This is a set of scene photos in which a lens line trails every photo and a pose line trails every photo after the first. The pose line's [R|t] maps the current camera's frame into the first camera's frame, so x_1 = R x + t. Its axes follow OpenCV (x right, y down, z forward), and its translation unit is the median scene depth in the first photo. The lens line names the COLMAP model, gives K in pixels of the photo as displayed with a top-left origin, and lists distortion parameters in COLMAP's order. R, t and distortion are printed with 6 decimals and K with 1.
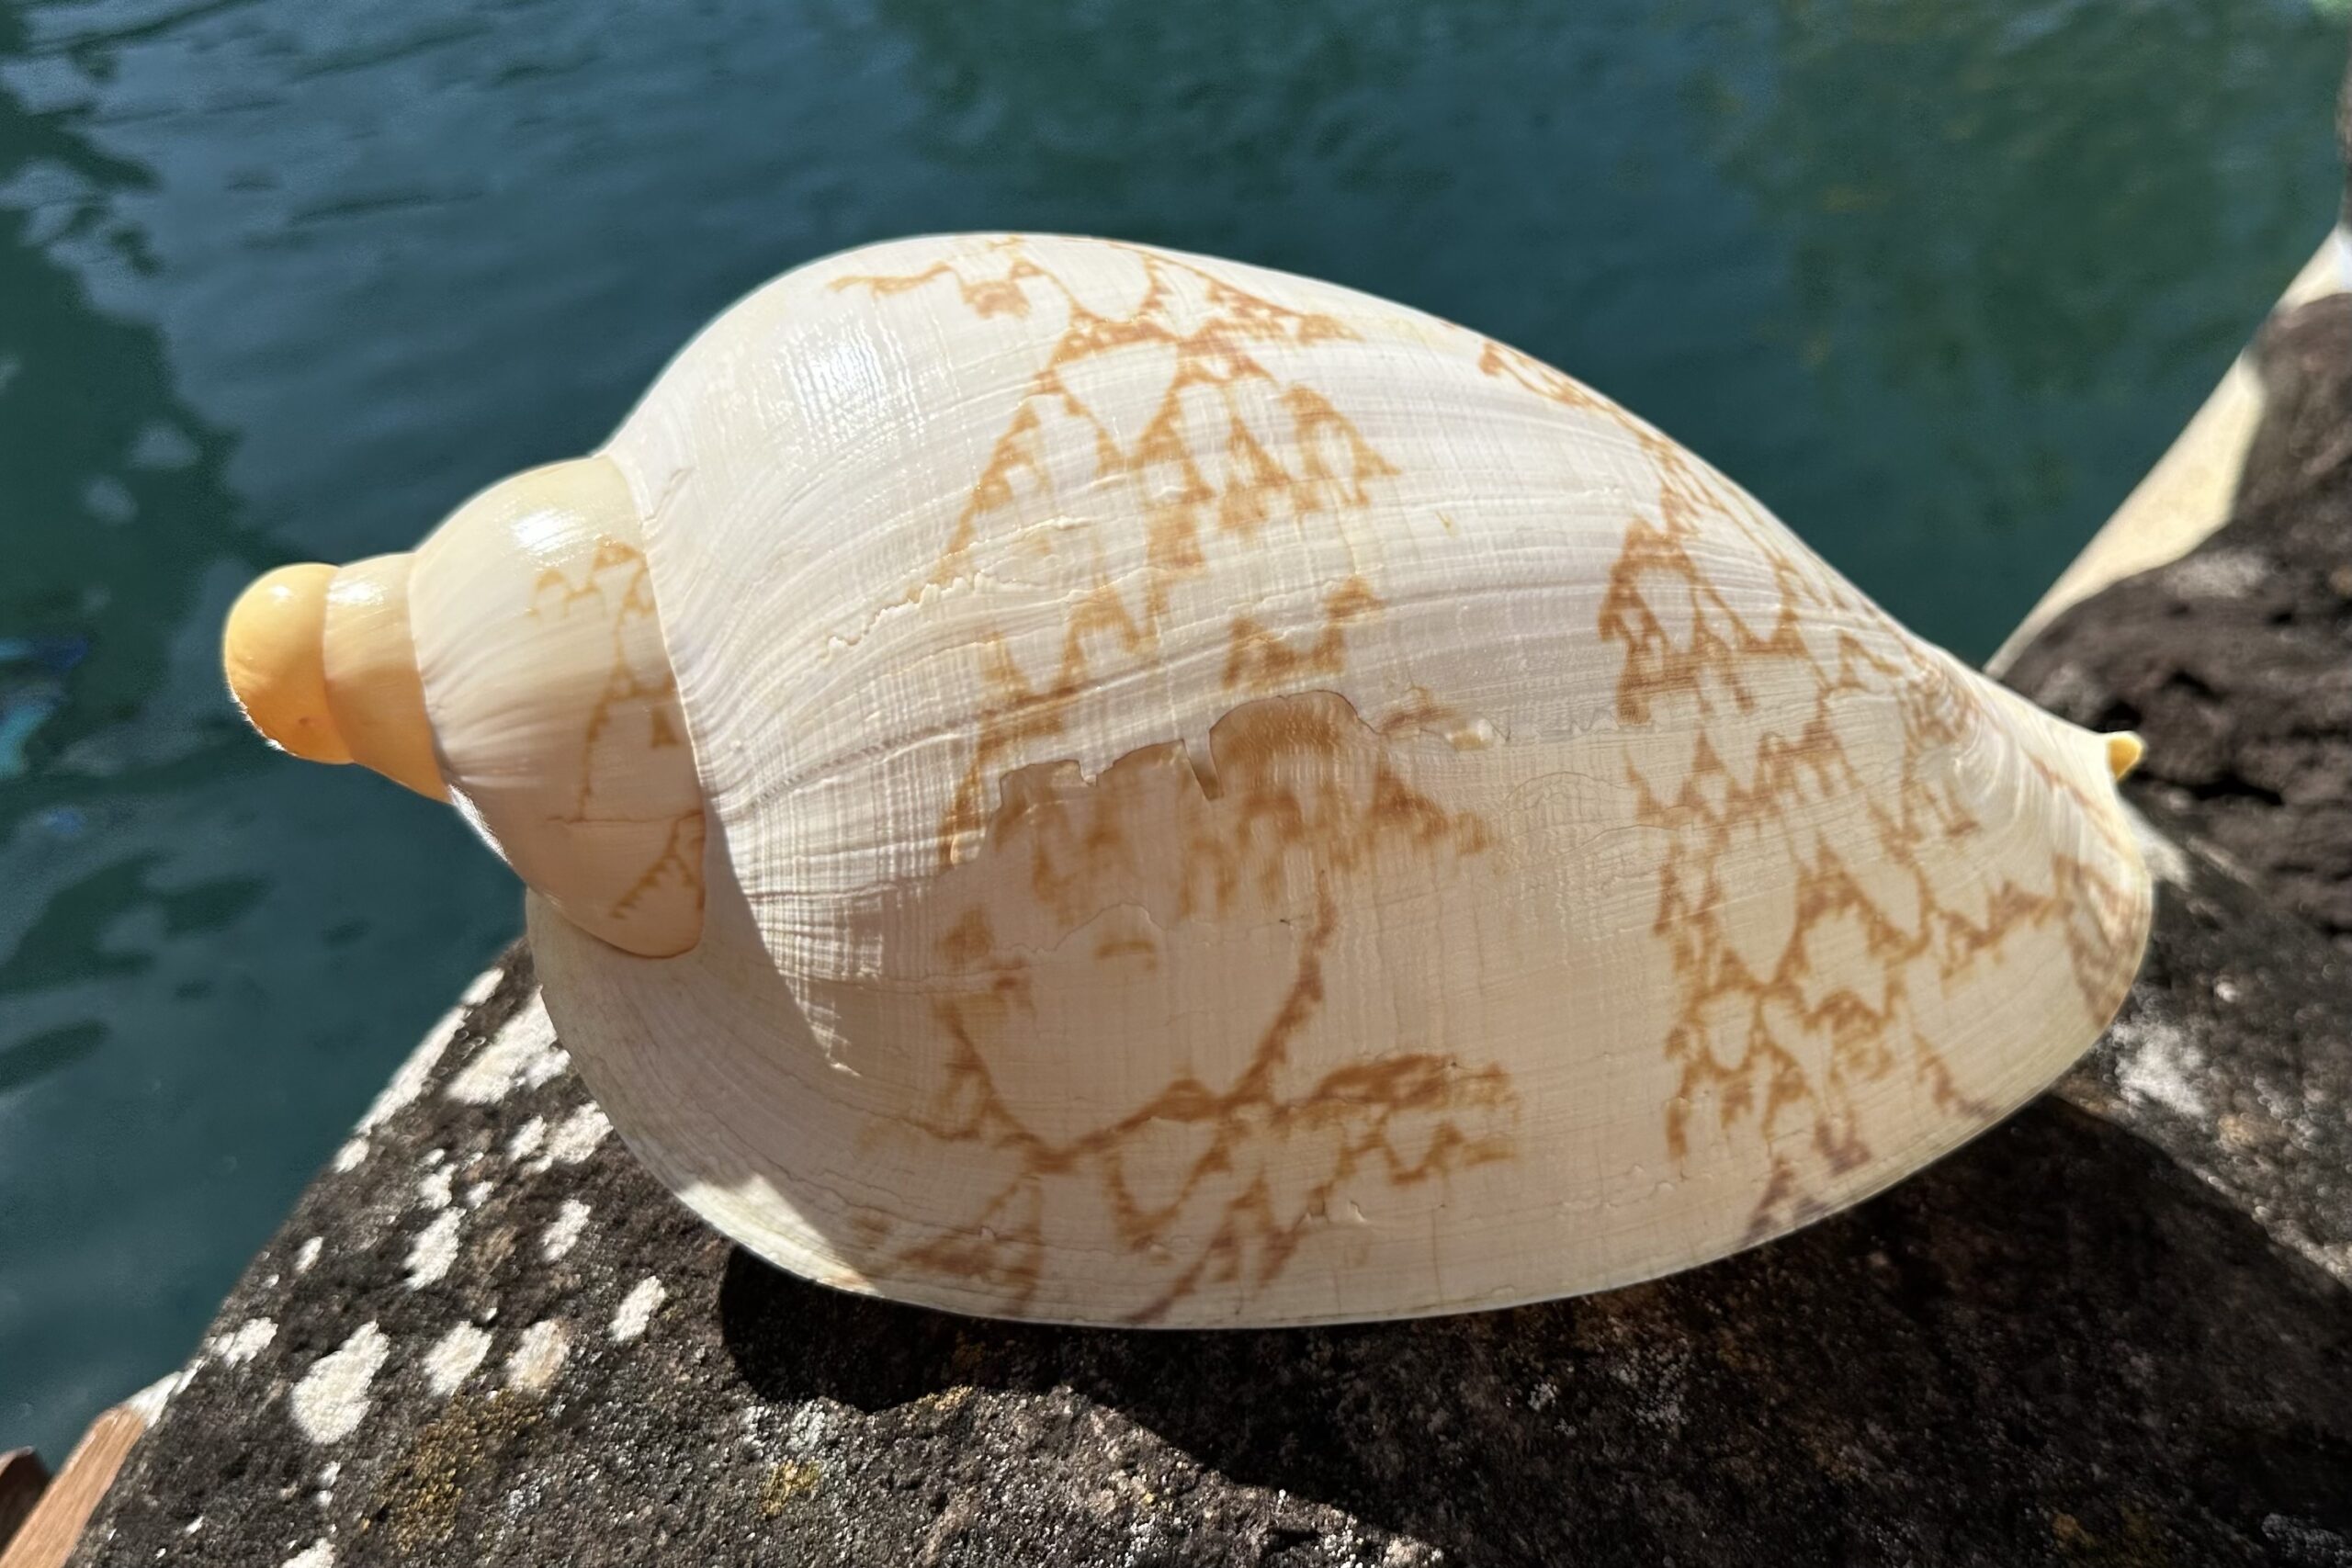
lens RADIAL K [[2302.7, 0, 1364.3], [0, 2302.7, 784.9], [0, 0, 1]] dist [0.185193, -0.537497]
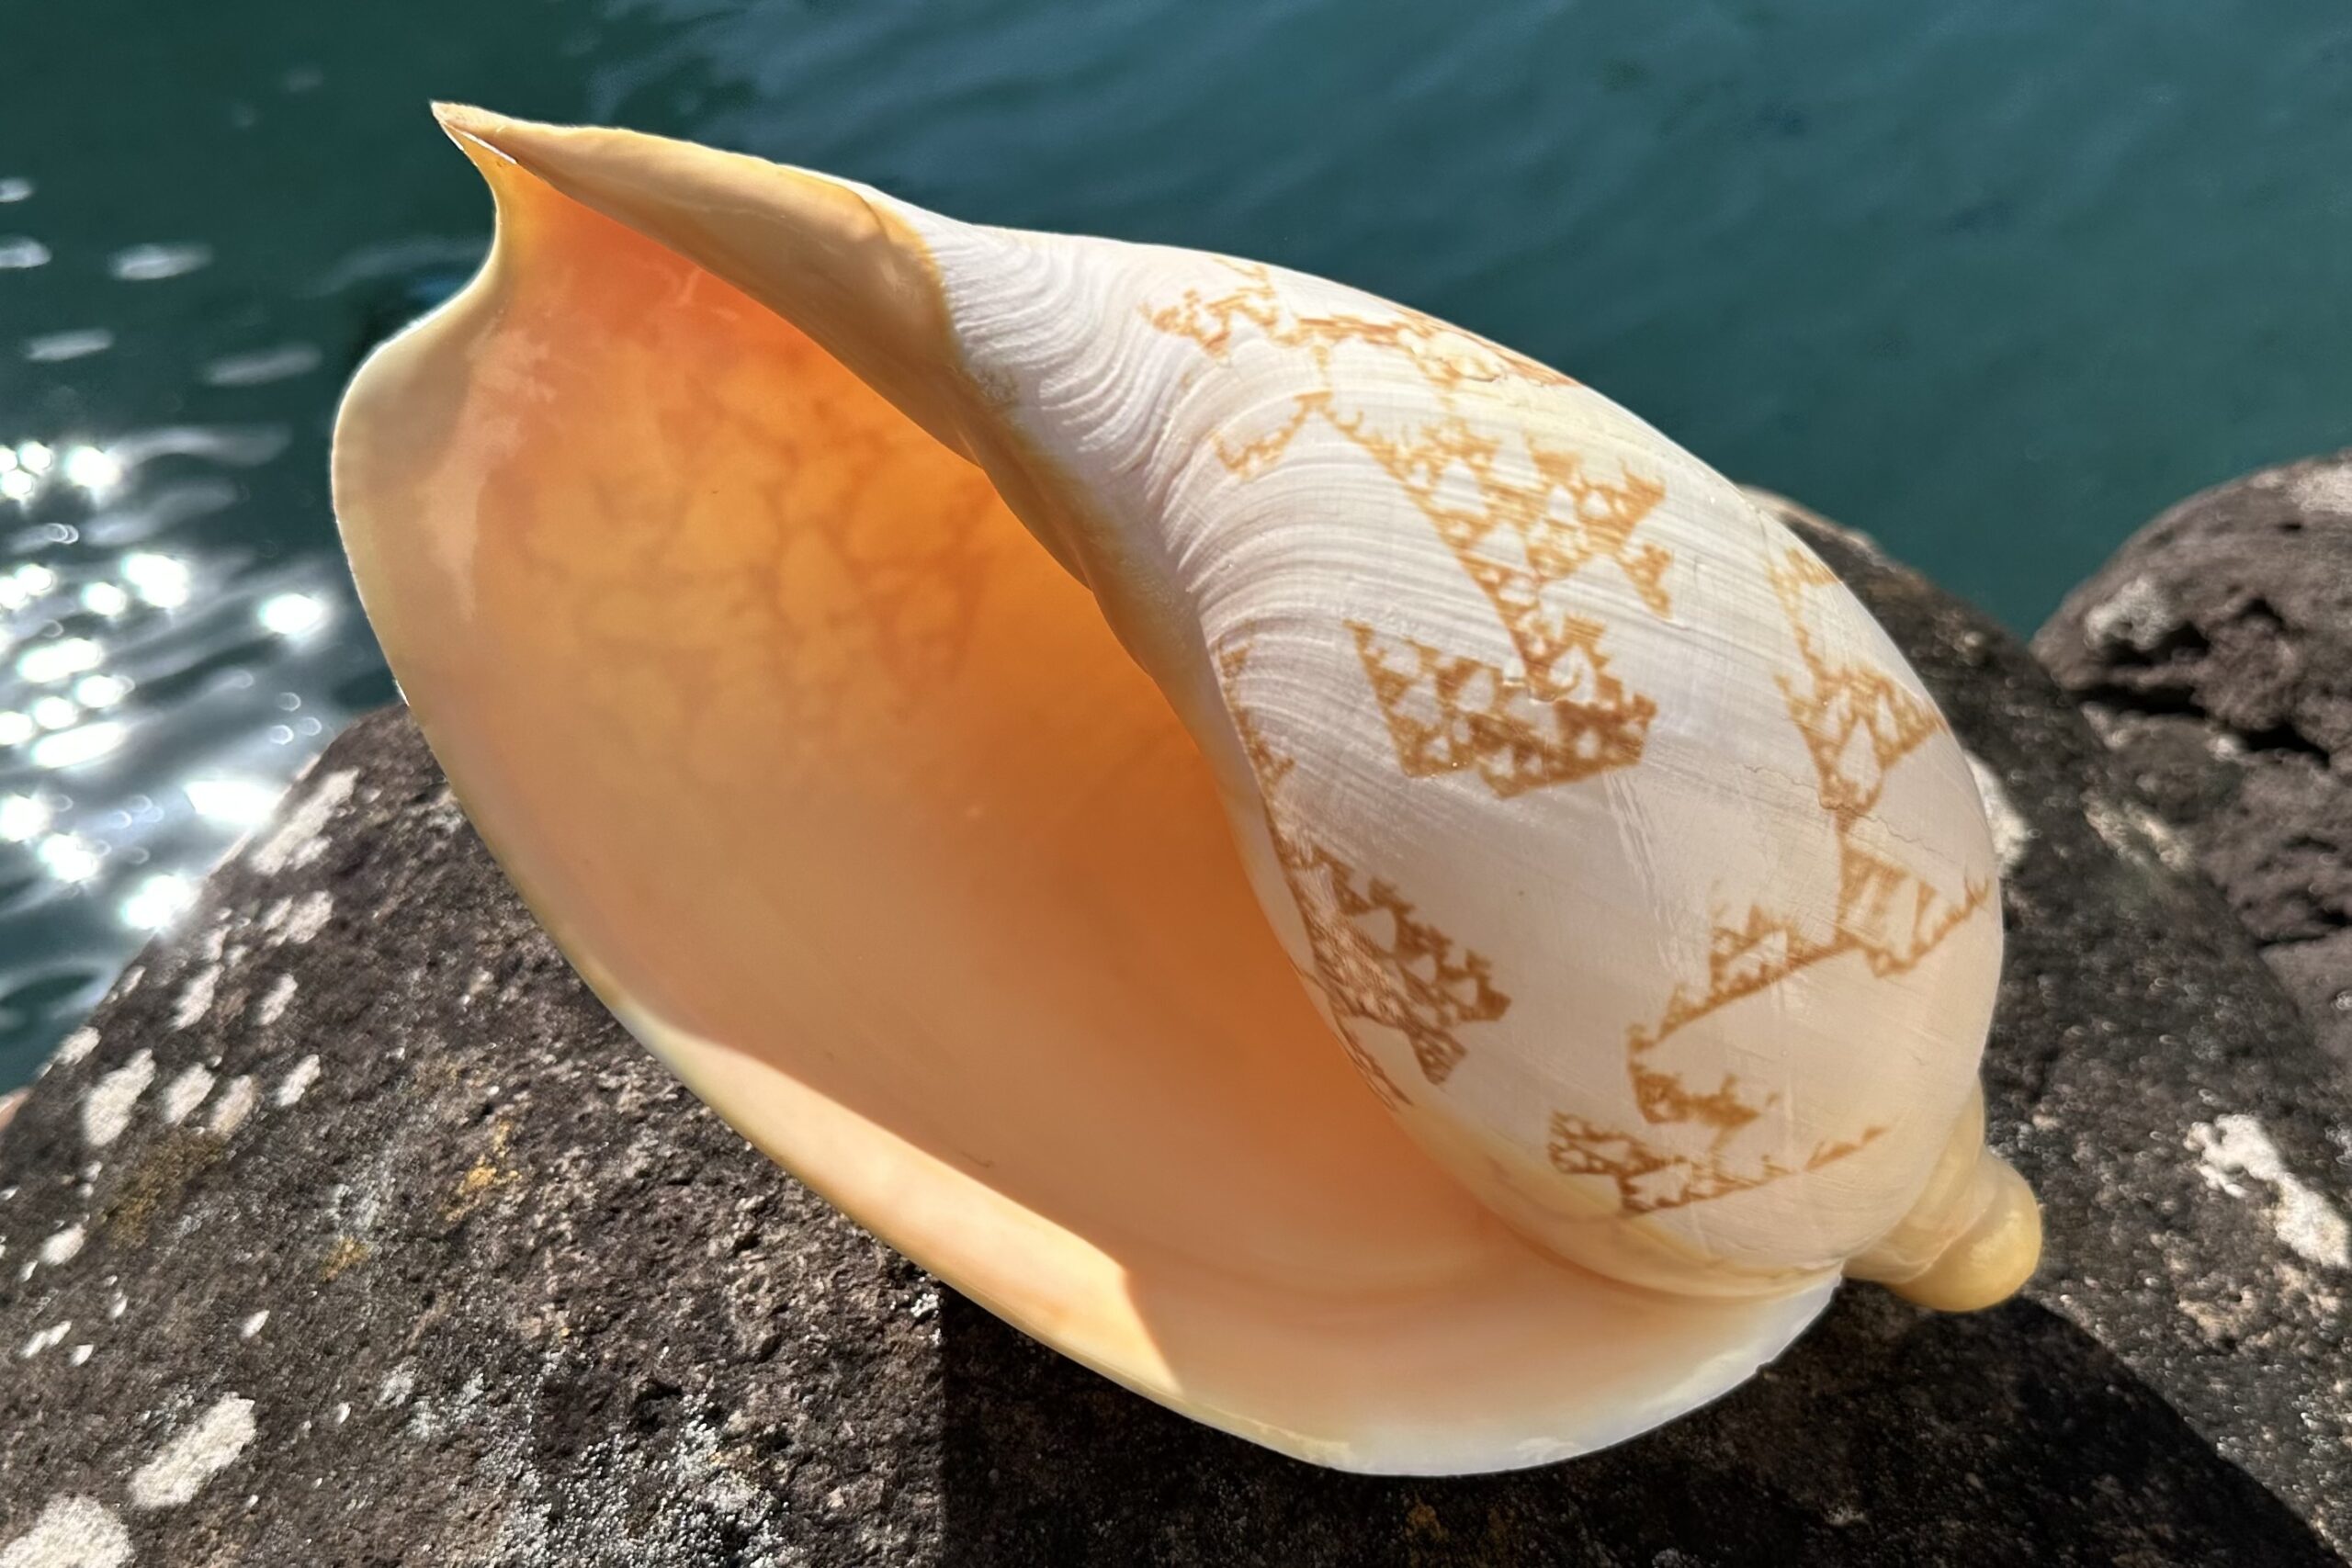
lens RADIAL K [[2430.4, 0, 1196.9], [0, 2430.4, 826.8], [0, 0, 1]] dist [0.211737, -0.582995]
pose [[0.954392, 0.133963, -0.266816, 0.425818], [-0.095285, 0.983618, 0.153025, -0.130193], [0.282944, -0.120622, 0.951521, -0.023940]]
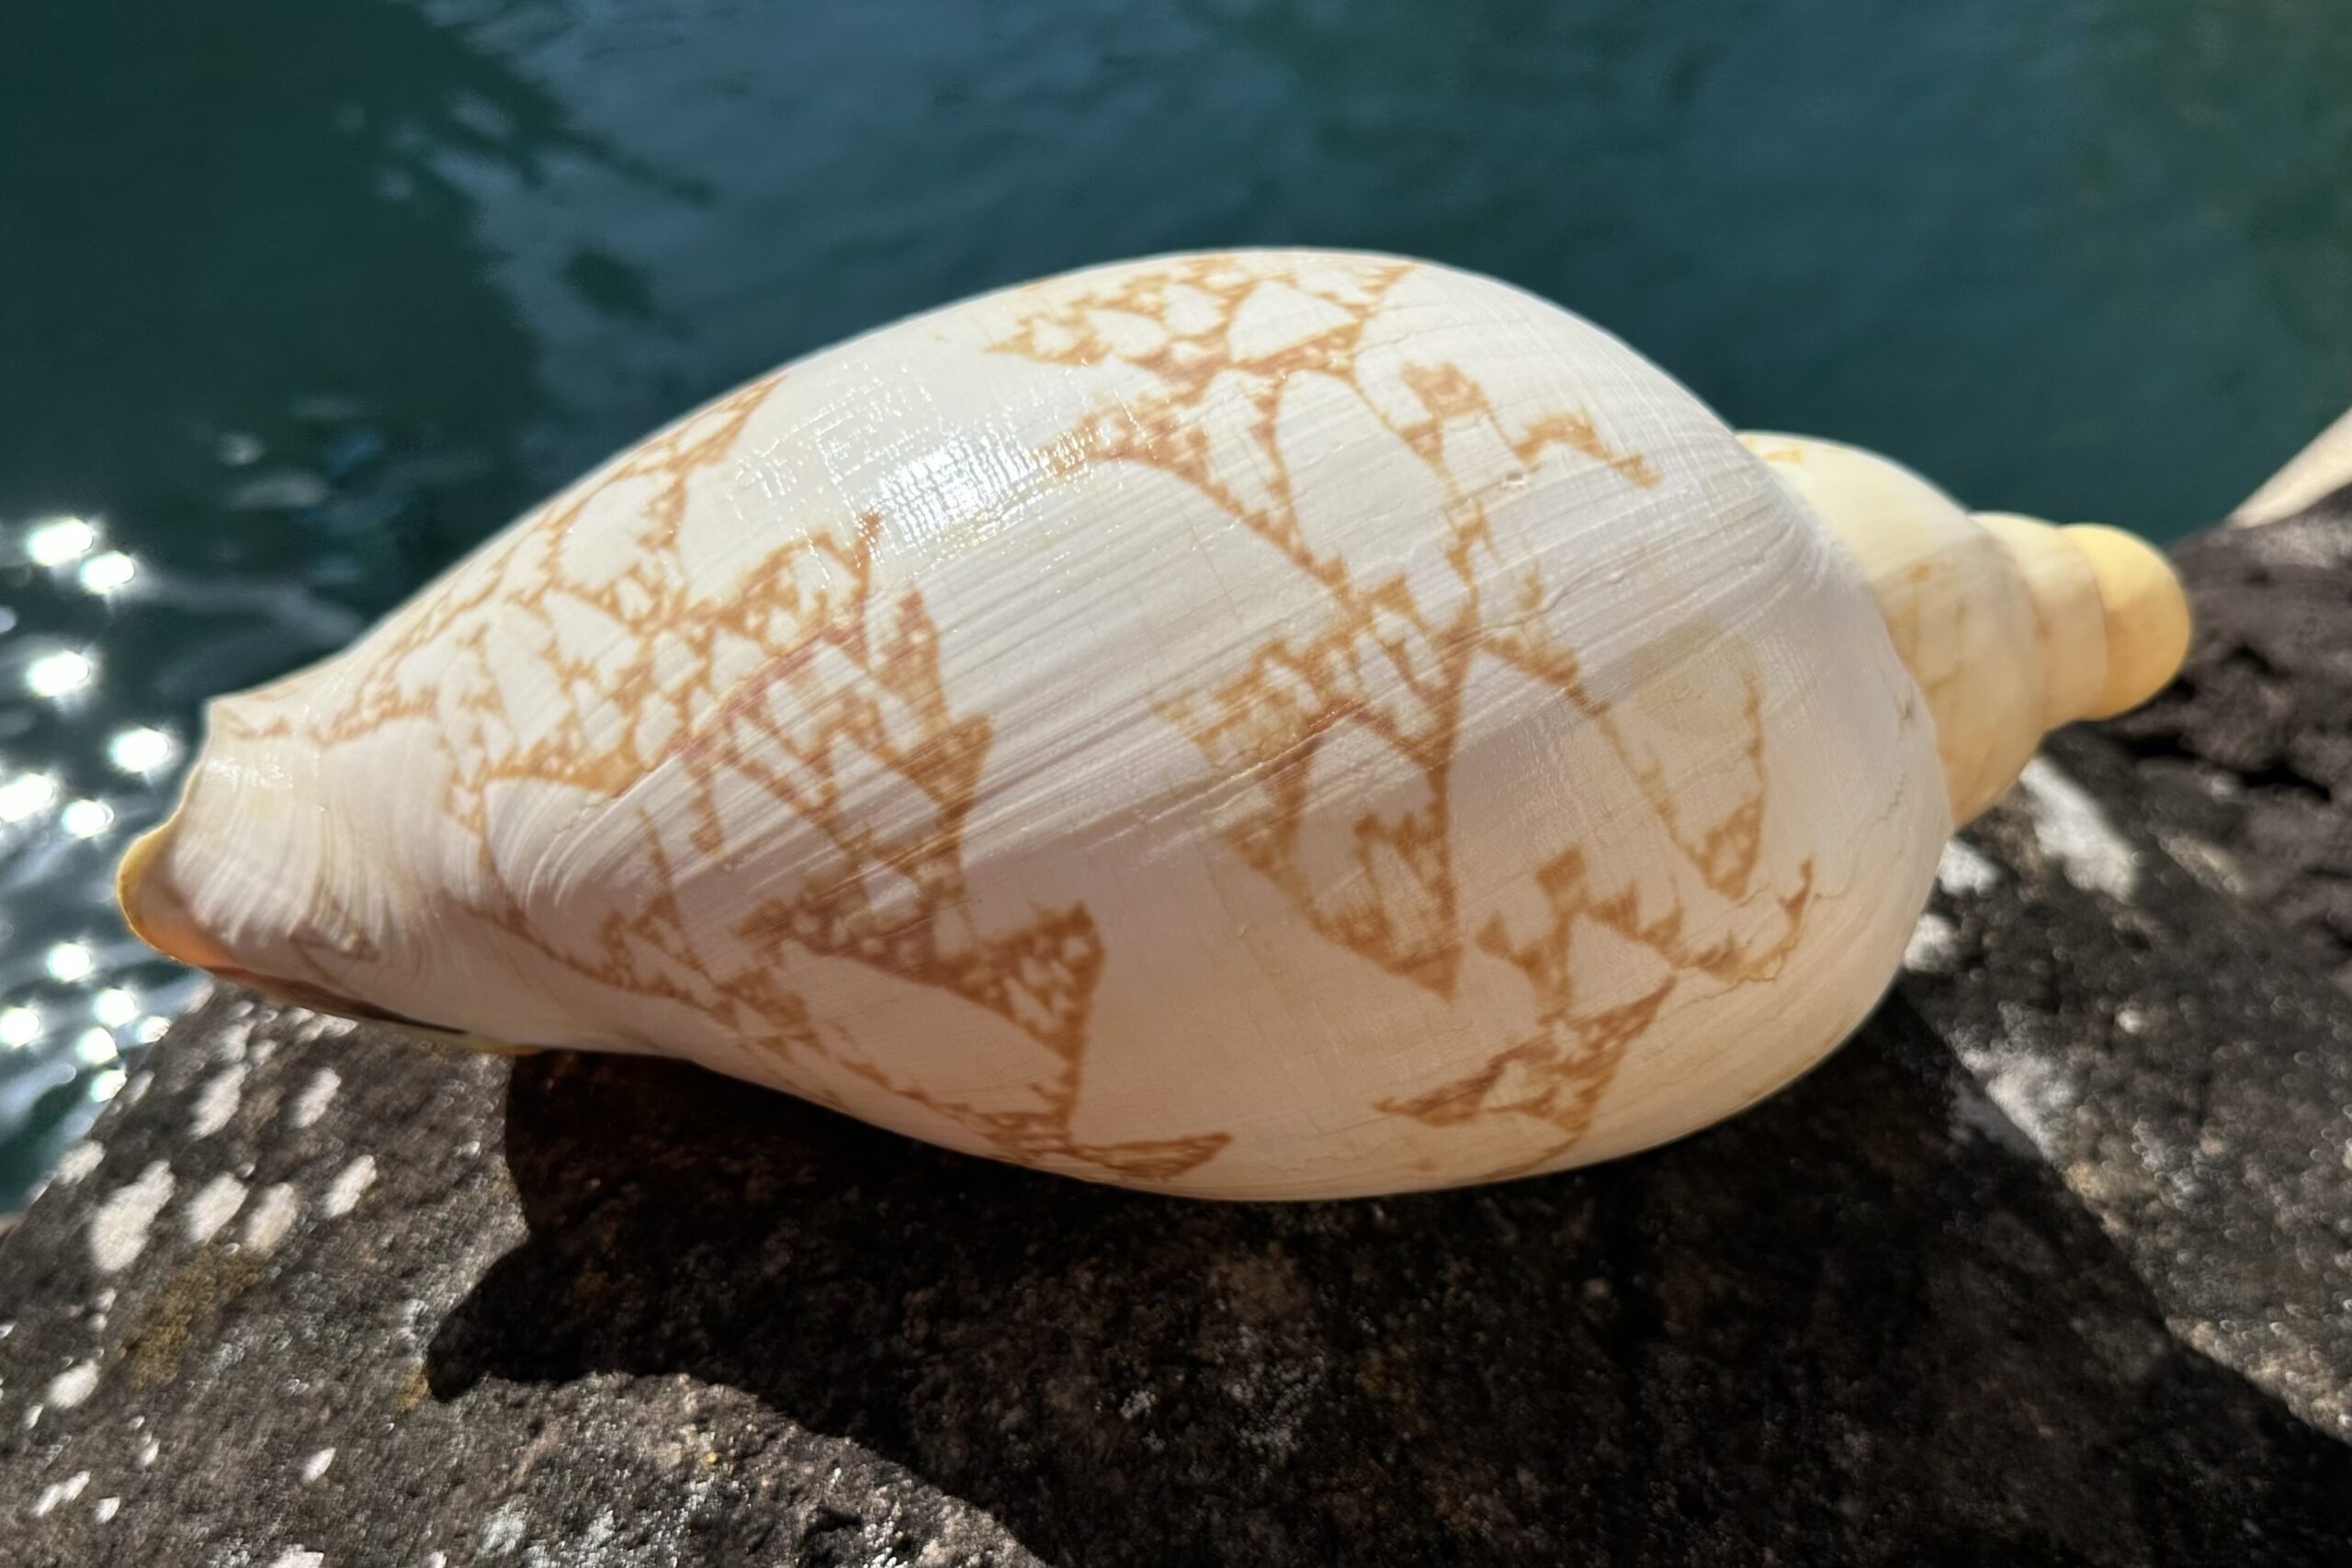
lens RADIAL K [[2165.0, 0, 1217.3], [0, 2165.0, 857.5], [0, 0, 1]] dist [0.164305, -0.469744]
pose [[0.978997, 0.090965, -0.182454, 0.225448], [-0.073243, 0.992122, 0.101636, -0.045138], [0.190262, -0.086138, 0.977947, 0.143406]]
